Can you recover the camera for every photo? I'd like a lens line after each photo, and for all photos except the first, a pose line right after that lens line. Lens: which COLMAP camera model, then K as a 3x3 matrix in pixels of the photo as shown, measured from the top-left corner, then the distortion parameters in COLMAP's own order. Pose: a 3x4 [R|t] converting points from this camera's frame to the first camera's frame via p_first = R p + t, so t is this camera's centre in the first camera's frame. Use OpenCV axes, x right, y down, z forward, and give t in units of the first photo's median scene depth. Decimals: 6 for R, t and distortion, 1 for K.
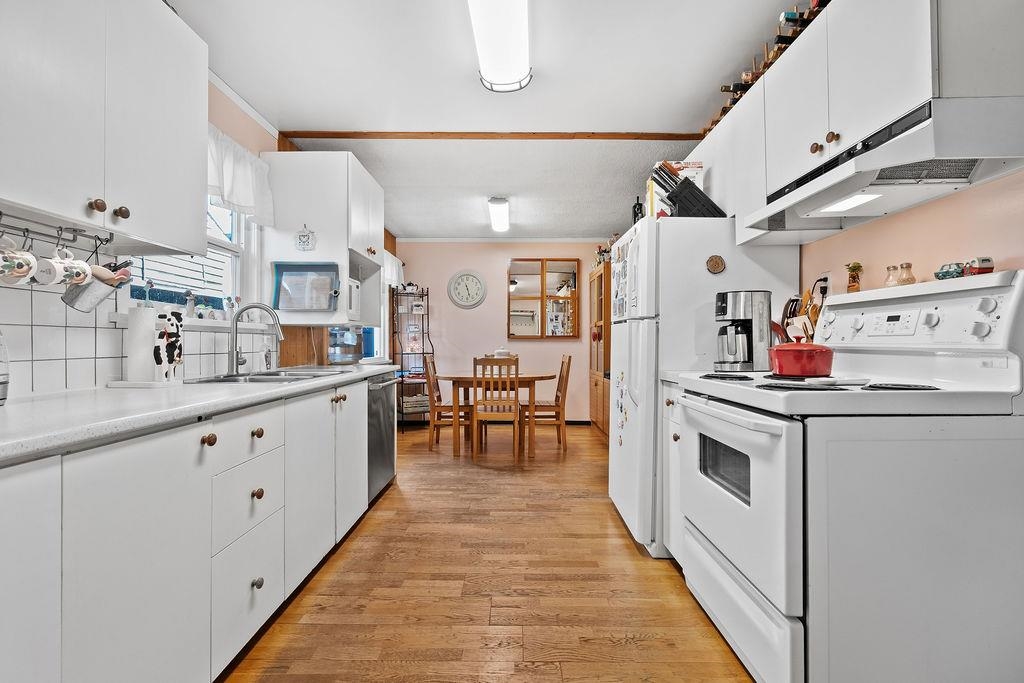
lens RADIAL K [[459.2, 0, 512.0], [0, 459.2, 341.5], [0, 0, 1]] dist [-0.003981, 0.000140]
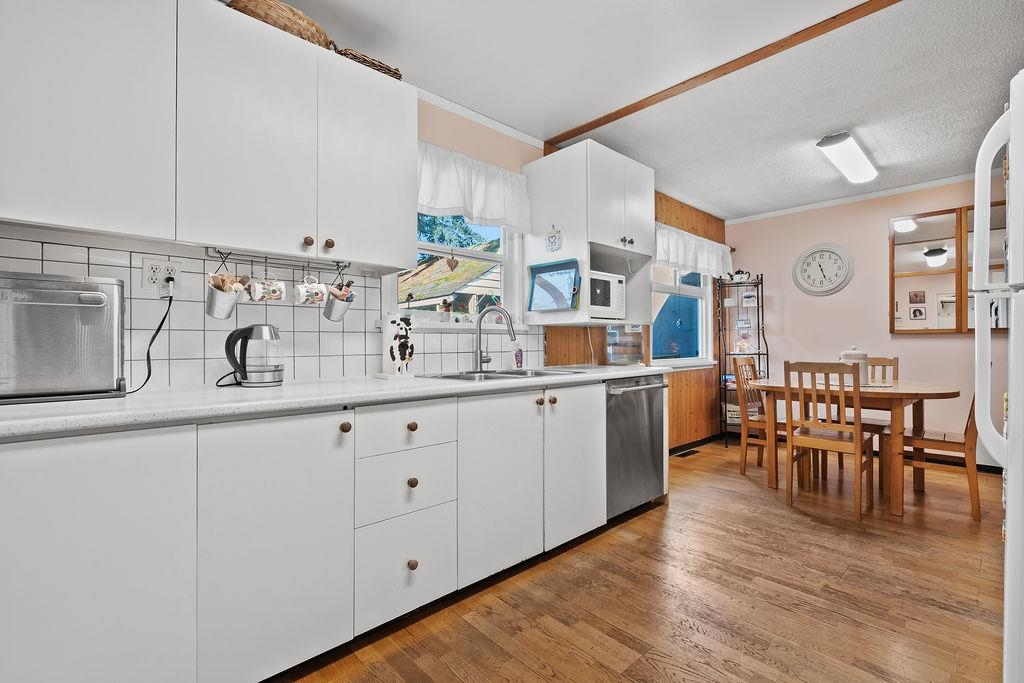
lens RADIAL K [[459.2, 0, 512.0], [0, 459.2, 341.5], [0, 0, 1]] dist [-0.003981, 0.000140]
pose [[0.682403, -0.005779, -0.730954, 0.248453], [0.007882, 0.999969, -0.000547, 0.000683], [0.730934, -0.005388, 0.682427, 0.266301]]
